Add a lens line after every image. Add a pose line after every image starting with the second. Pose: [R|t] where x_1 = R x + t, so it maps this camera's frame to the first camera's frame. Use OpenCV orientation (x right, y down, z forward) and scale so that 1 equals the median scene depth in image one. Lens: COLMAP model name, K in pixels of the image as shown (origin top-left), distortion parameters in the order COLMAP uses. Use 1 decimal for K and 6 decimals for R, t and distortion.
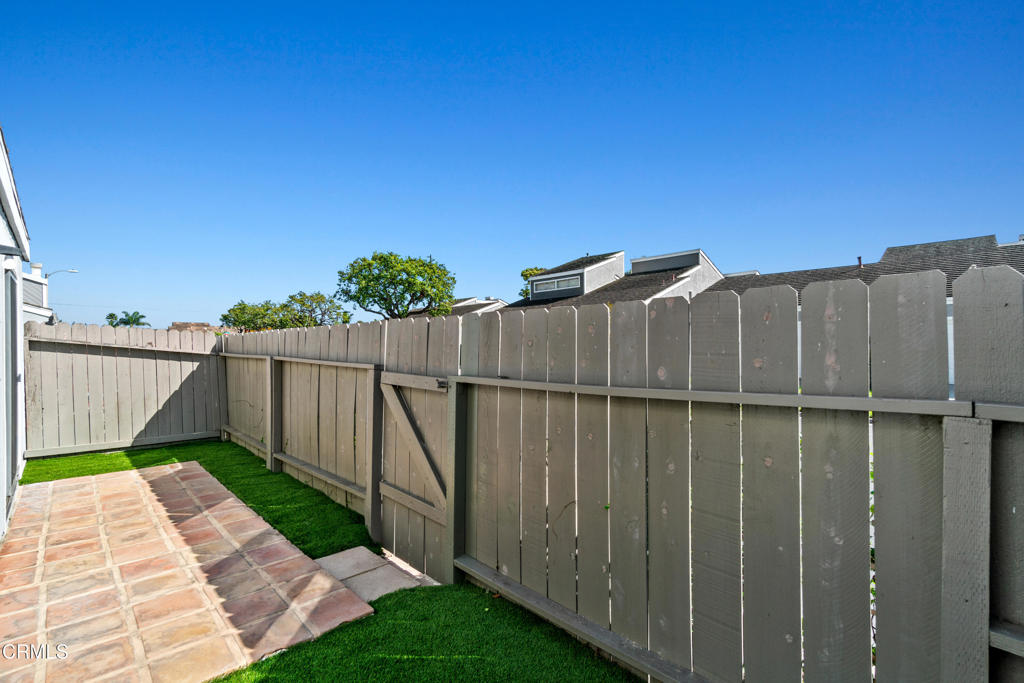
lens RADIAL K [[439.9, 0, 504.5], [0, 439.9, 345.5], [0, 0, 1]] dist [-0.003938, 0.001821]
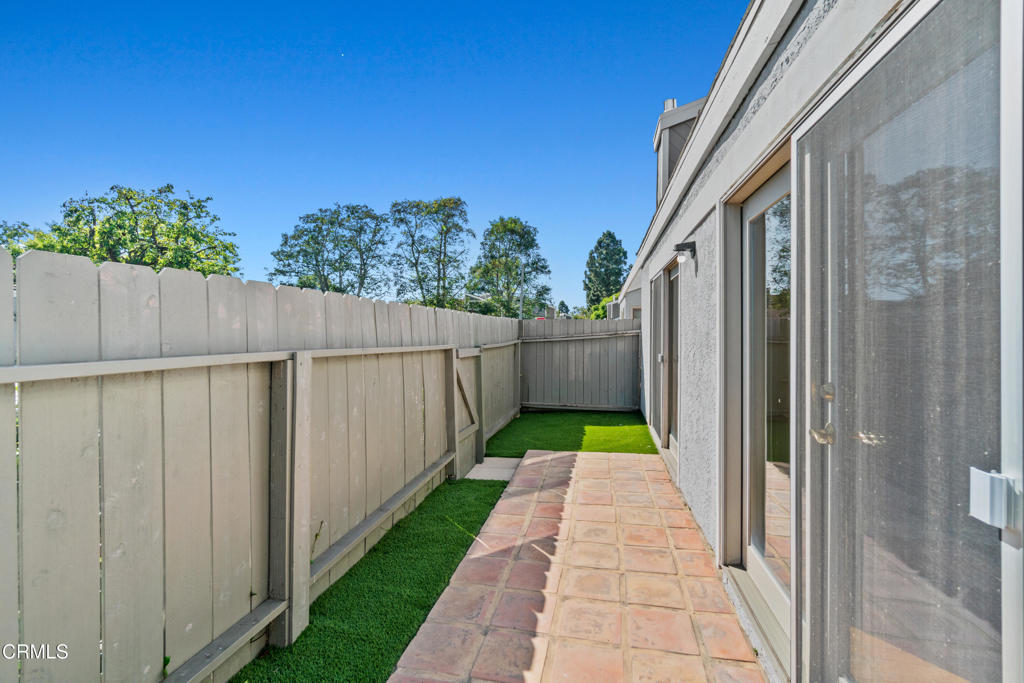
lens RADIAL K [[439.9, 0, 515.8], [0, 439.9, 335.9], [0, 0, 1]] dist [-0.003938, 0.001821]
pose [[-0.553338, -0.000704, 0.832957, -1.454940], [0.006459, 0.999966, 0.005136, 0.018124], [-0.832932, 0.008222, -0.553314, 1.577607]]
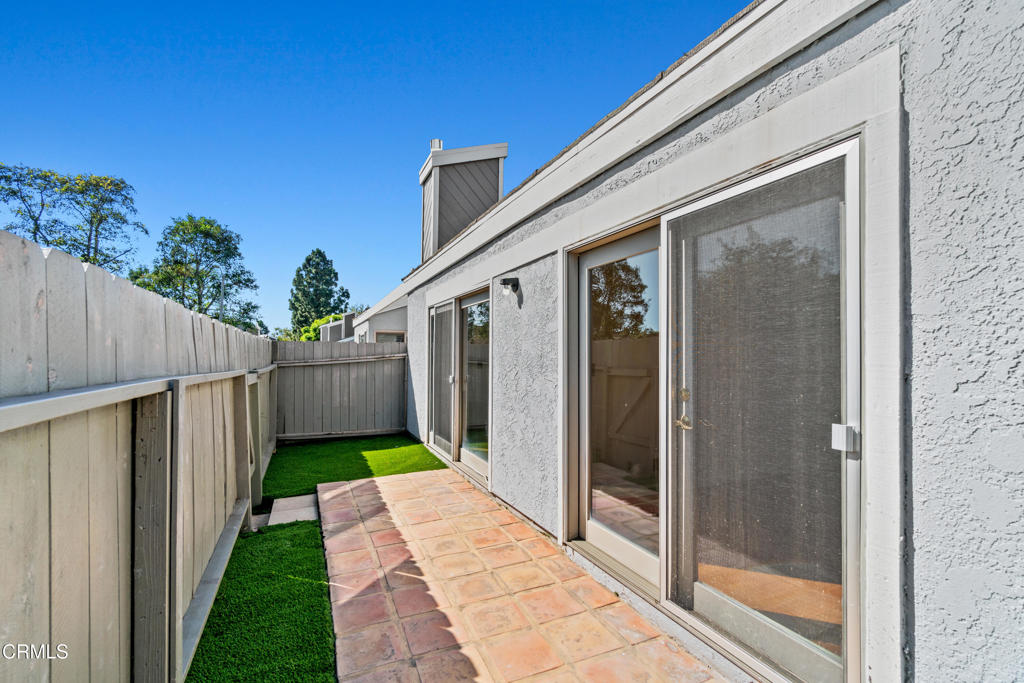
lens RADIAL K [[439.9, 0, 497.8], [0, 439.9, 359.7], [0, 0, 1]] dist [-0.003938, 0.001821]
pose [[-0.928534, 0.002340, 0.371240, -1.256044], [0.006064, 0.999942, 0.008863, 0.019163], [-0.371198, 0.010480, -0.928495, 1.774518]]
